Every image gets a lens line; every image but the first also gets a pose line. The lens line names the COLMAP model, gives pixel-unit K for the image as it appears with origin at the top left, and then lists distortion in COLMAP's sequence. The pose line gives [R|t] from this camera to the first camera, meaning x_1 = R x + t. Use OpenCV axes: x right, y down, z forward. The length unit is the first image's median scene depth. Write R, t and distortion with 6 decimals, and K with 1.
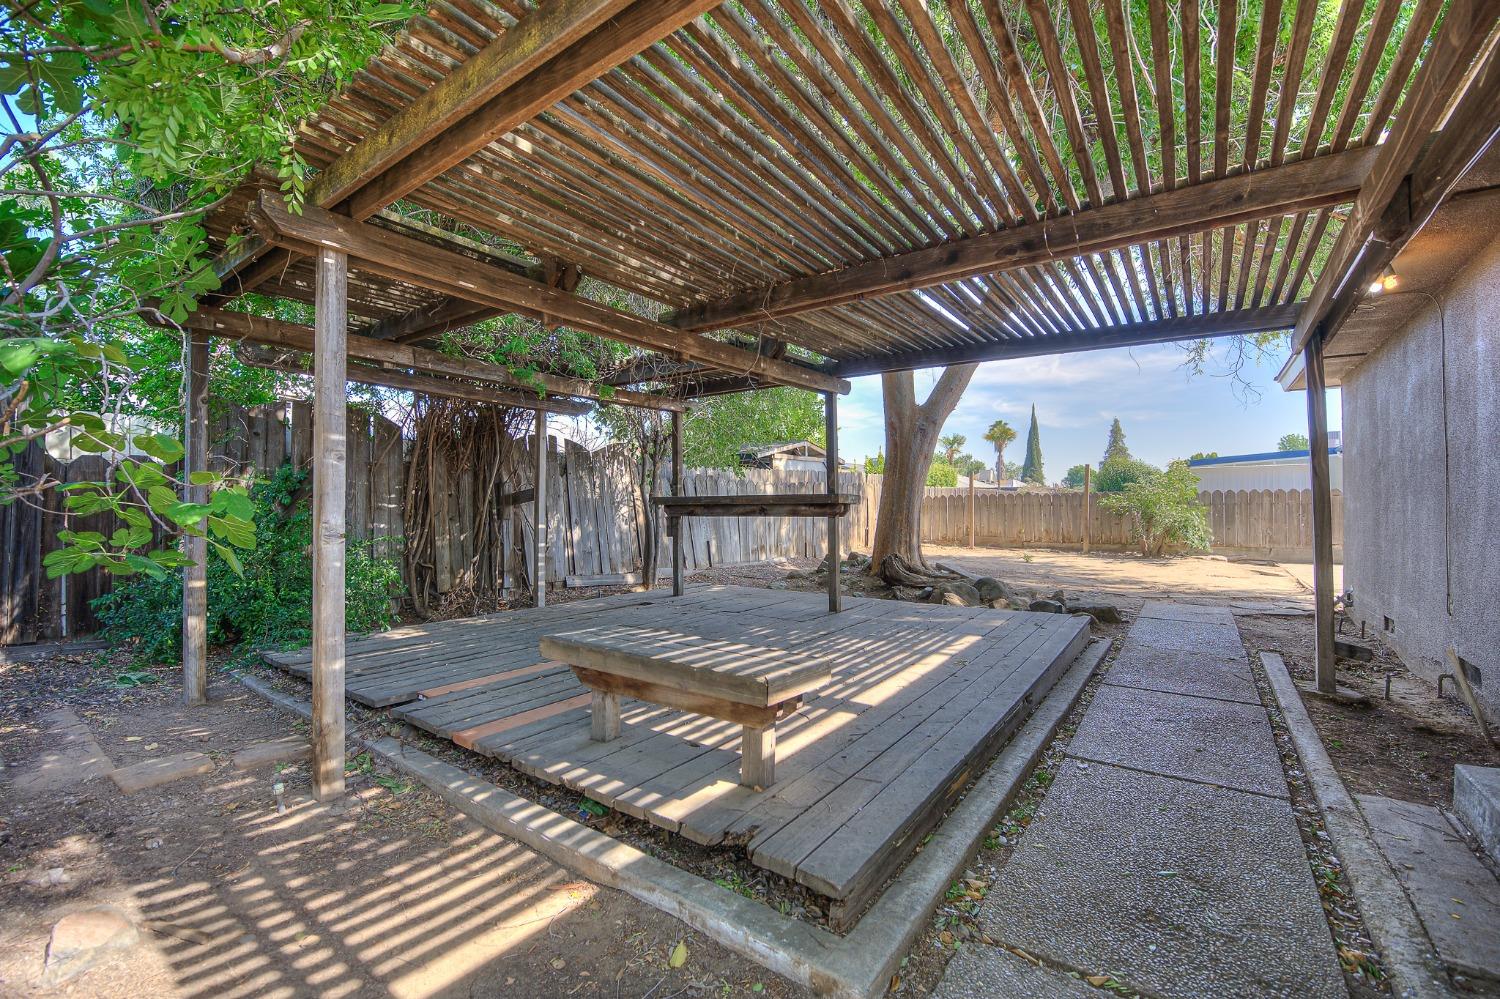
lens RADIAL K [[620.4, 0, 742.0], [0, 620.4, 489.0], [0, 0, 1]] dist [-0.015635, -0.000328]
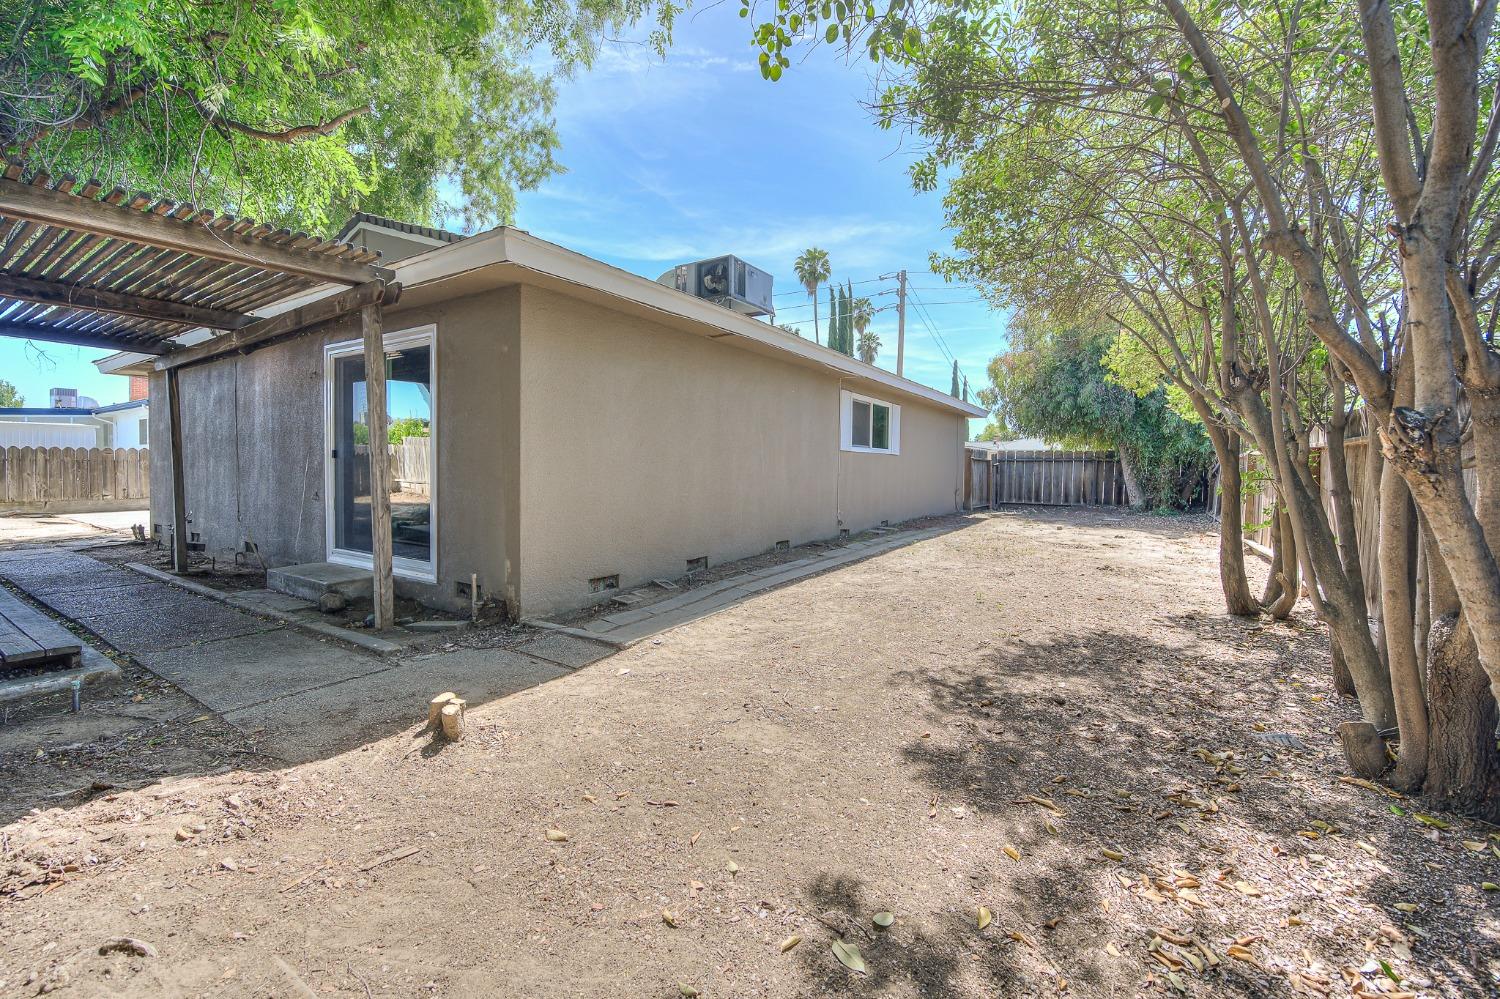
lens RADIAL K [[620.4, 0, 742.0], [0, 620.4, 489.0], [0, 0, 1]] dist [-0.015635, -0.000328]
pose [[-0.060063, -0.038857, 0.997438, -0.770437], [-0.035630, 0.998689, 0.036760, -0.021585], [-0.997558, -0.033331, -0.061369, -0.420374]]
